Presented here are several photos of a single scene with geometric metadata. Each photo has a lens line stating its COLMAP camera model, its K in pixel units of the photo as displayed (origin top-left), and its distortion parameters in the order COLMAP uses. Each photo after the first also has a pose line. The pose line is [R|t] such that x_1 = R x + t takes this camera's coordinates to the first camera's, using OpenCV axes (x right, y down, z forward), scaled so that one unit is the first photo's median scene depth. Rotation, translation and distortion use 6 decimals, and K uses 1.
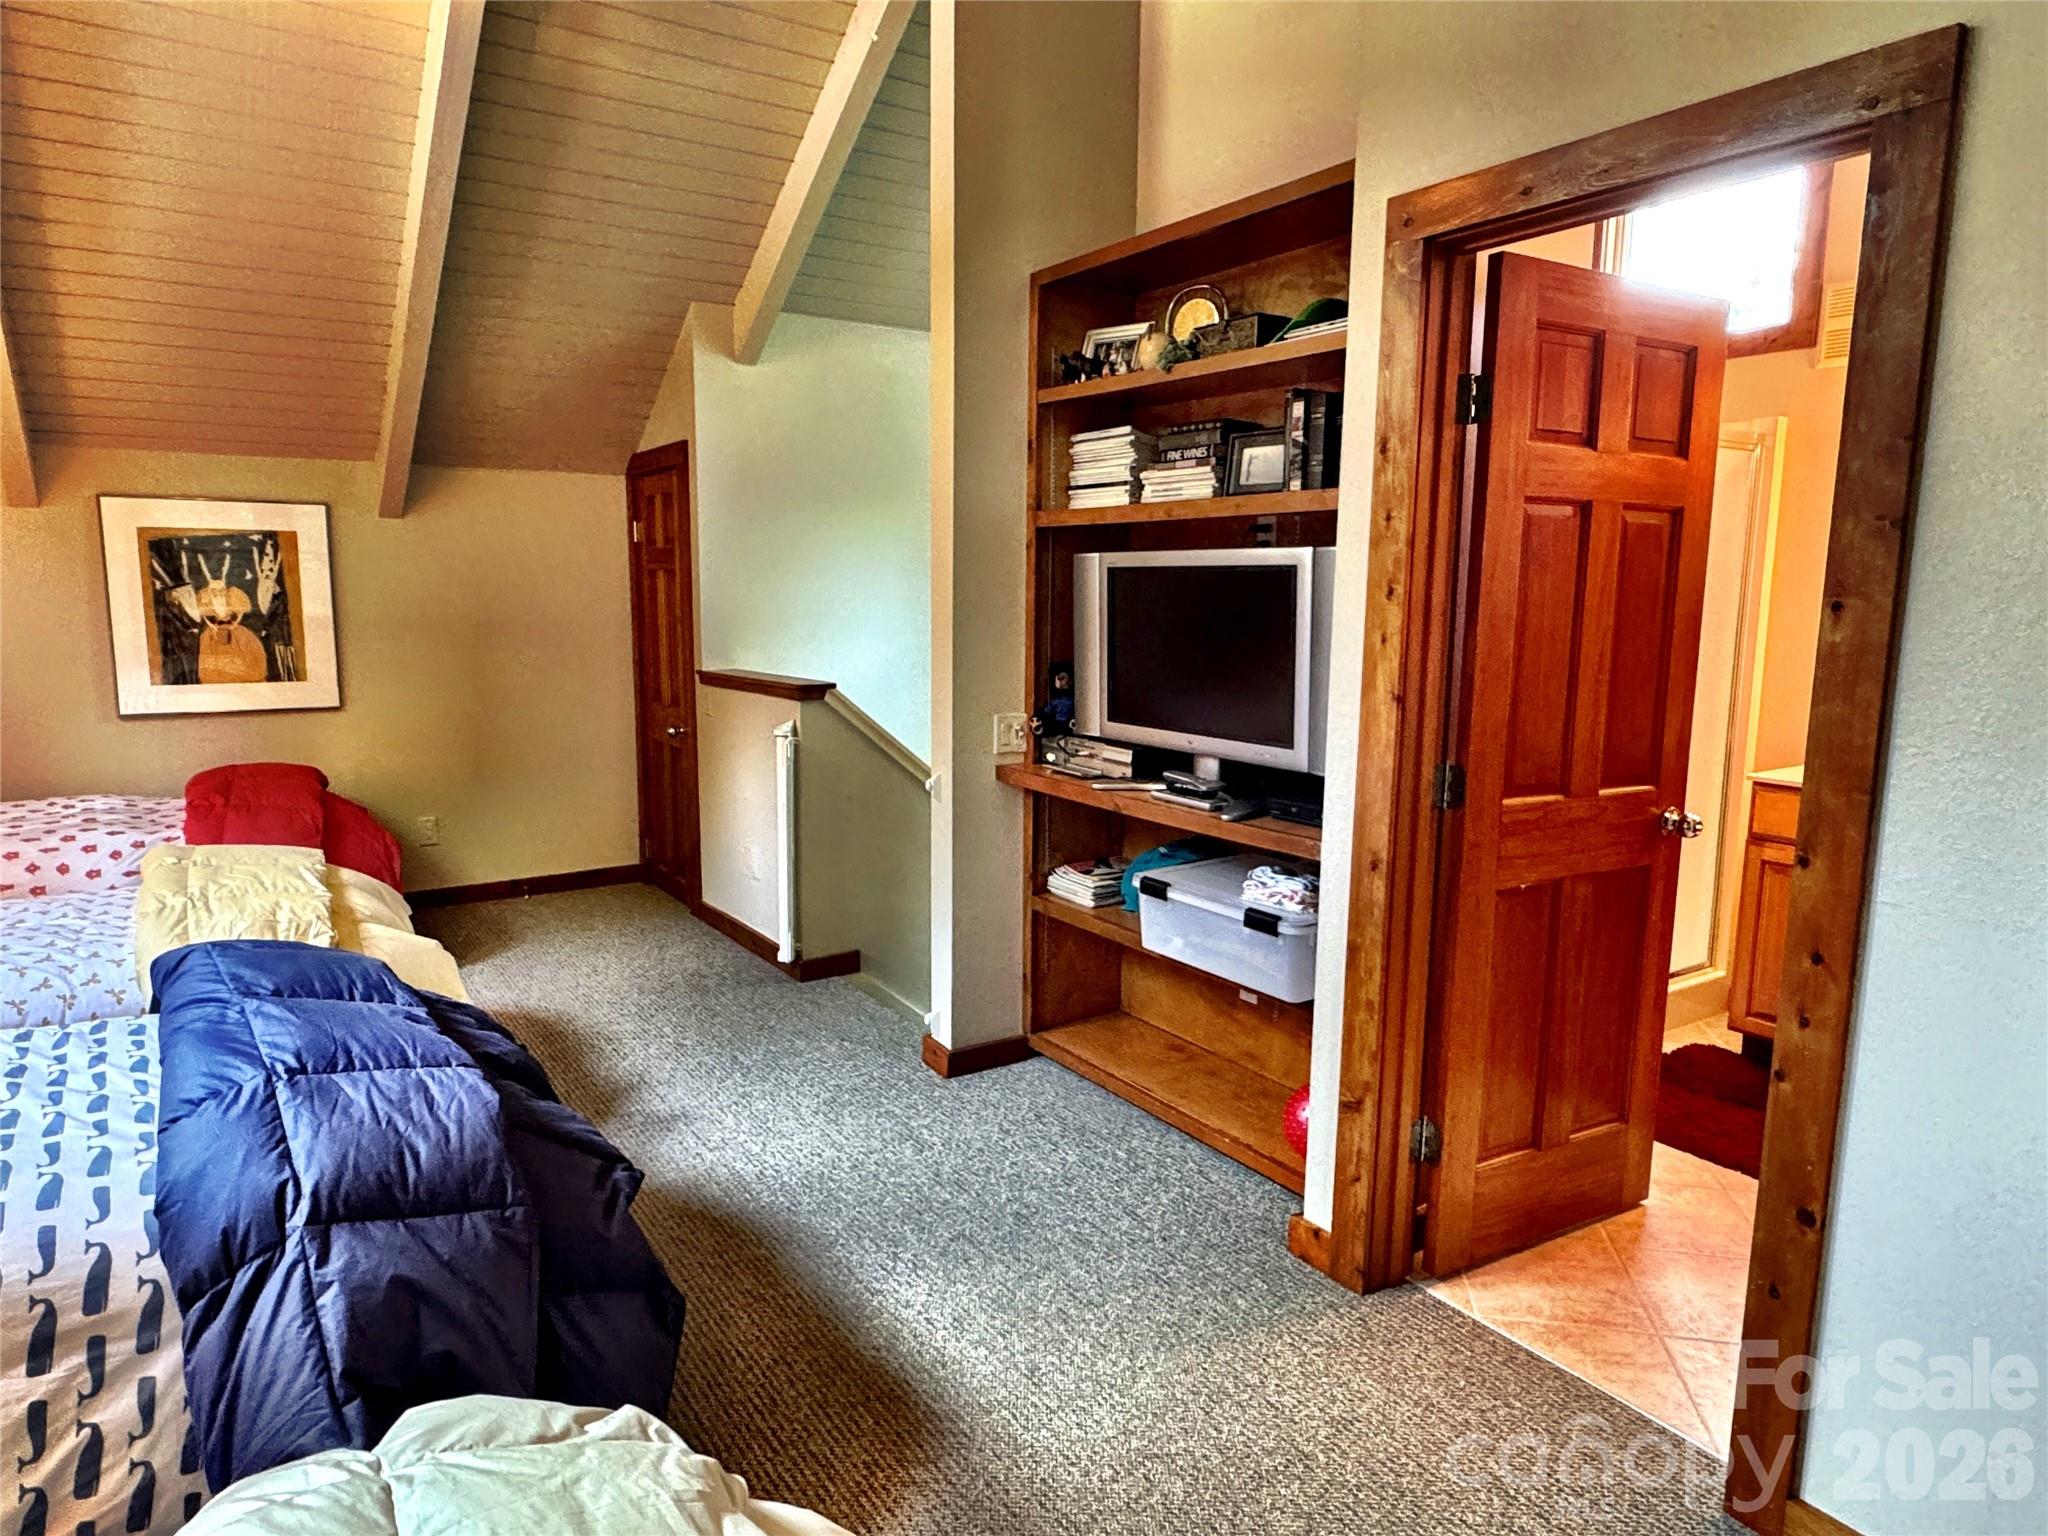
lens RADIAL K [[1264.4, 0, 1011.1], [0, 1264.4, 771.6], [0, 0, 1]] dist [0.001954, -0.001741]
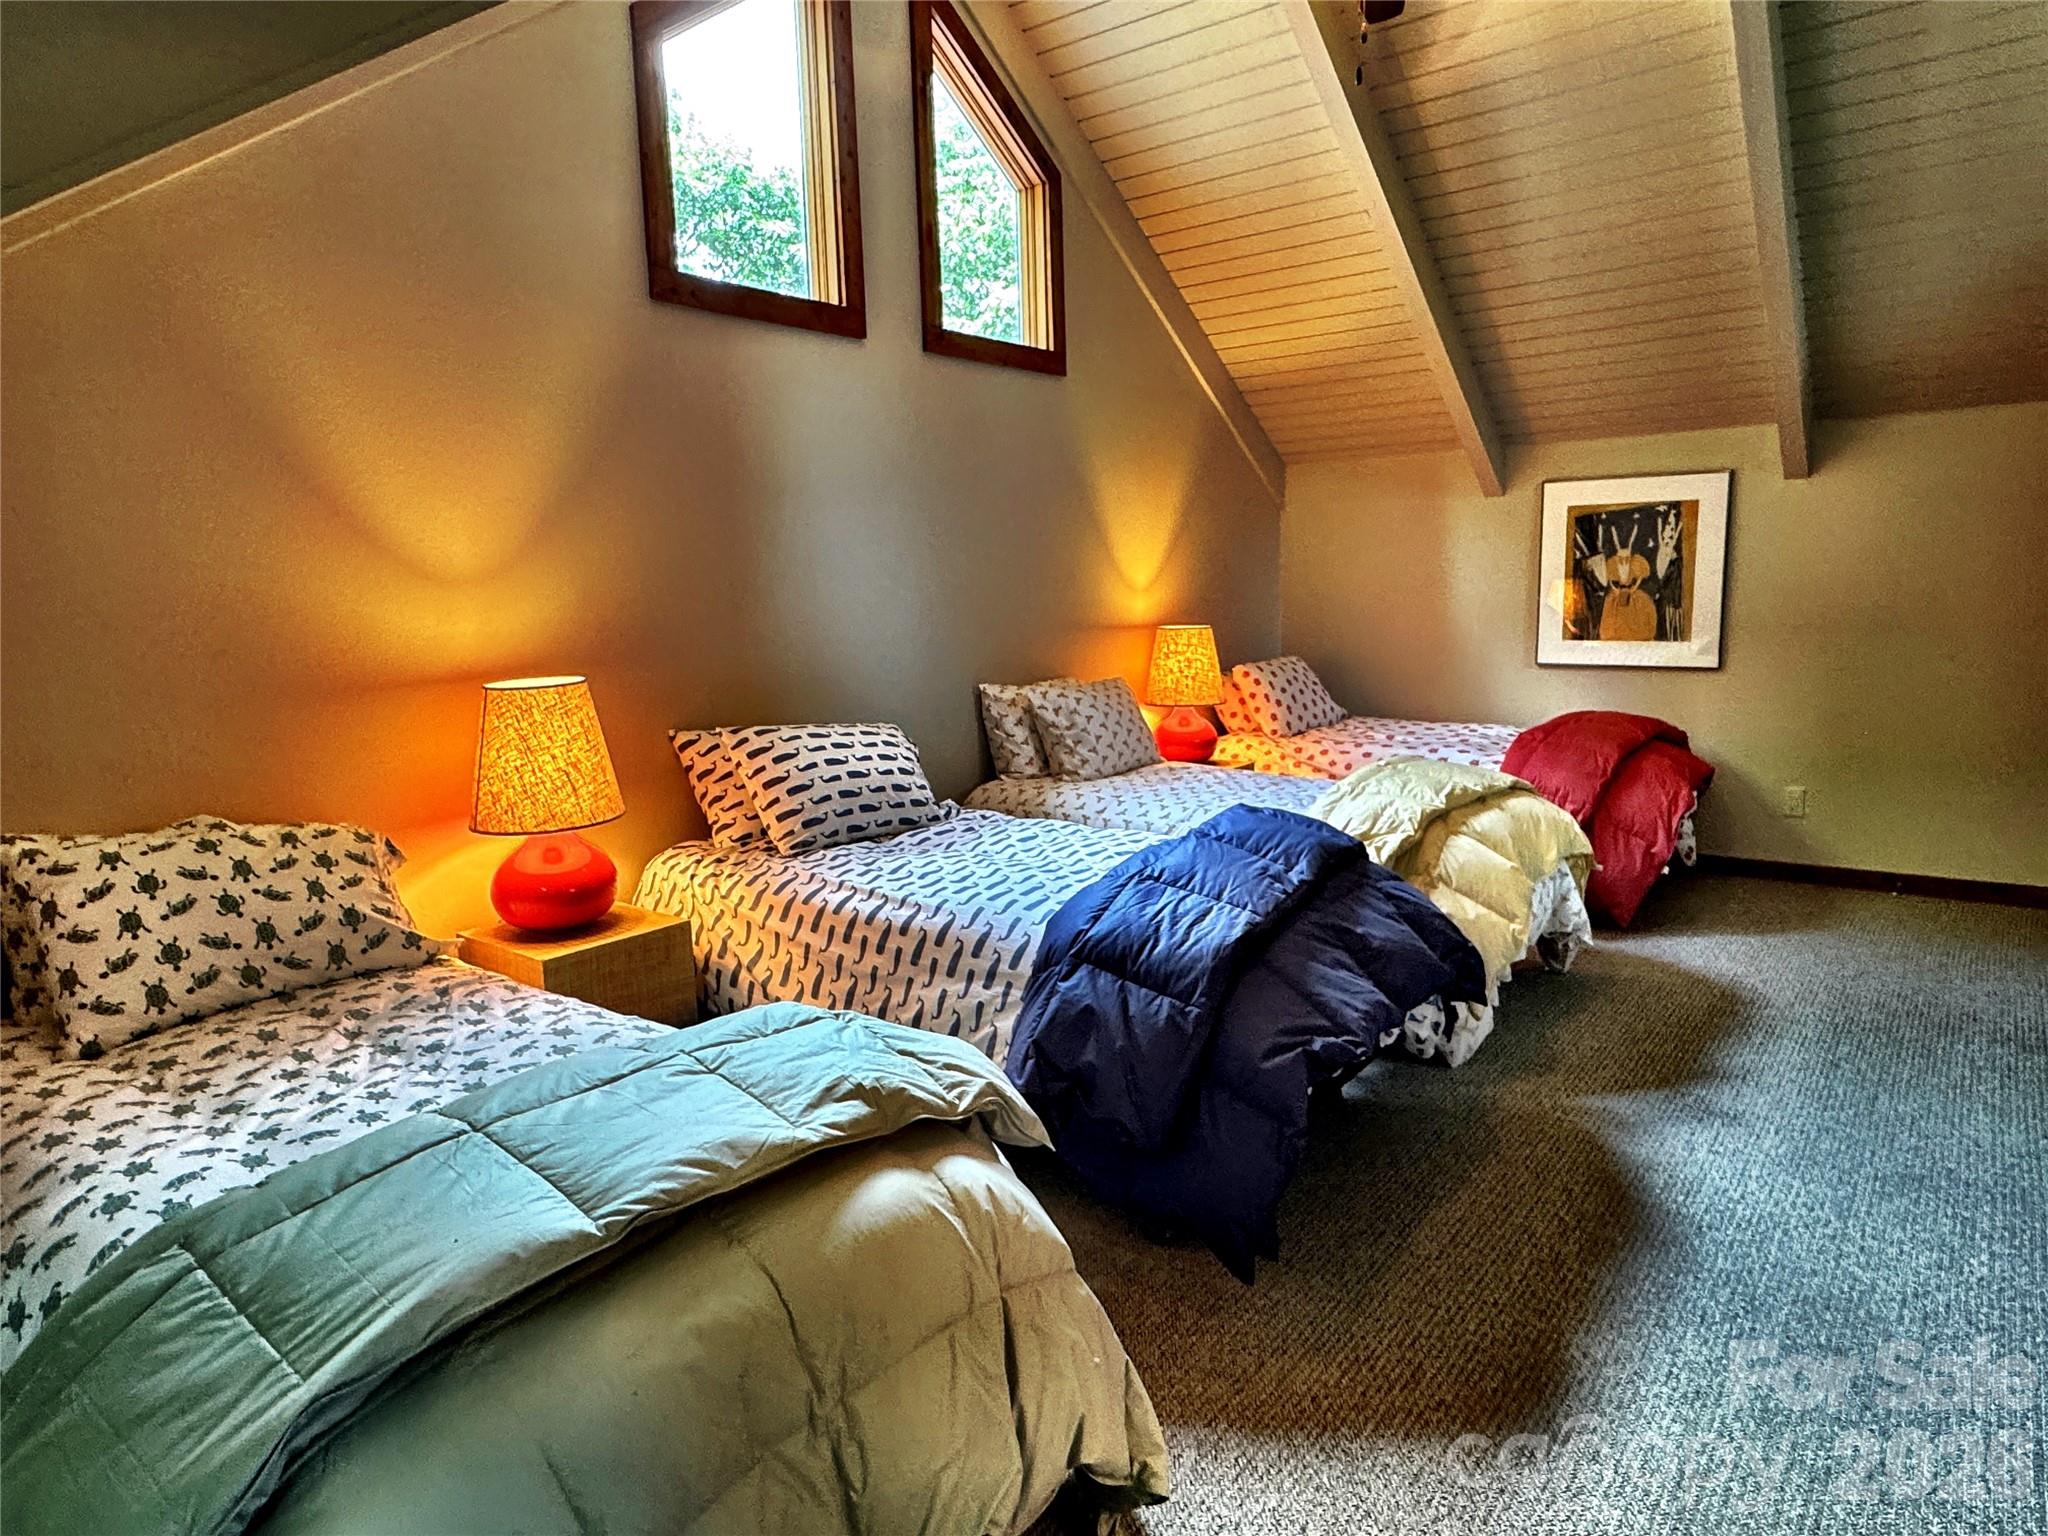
lens RADIAL K [[1264.4, 0, 1011.1], [0, 1264.4, 771.6], [0, 0, 1]] dist [0.001954, -0.001741]
pose [[0.308749, 0.131420, -0.942021, 0.291808], [-0.113437, 0.988427, 0.100715, -0.006309], [0.944355, 0.075765, 0.320083, 0.136115]]
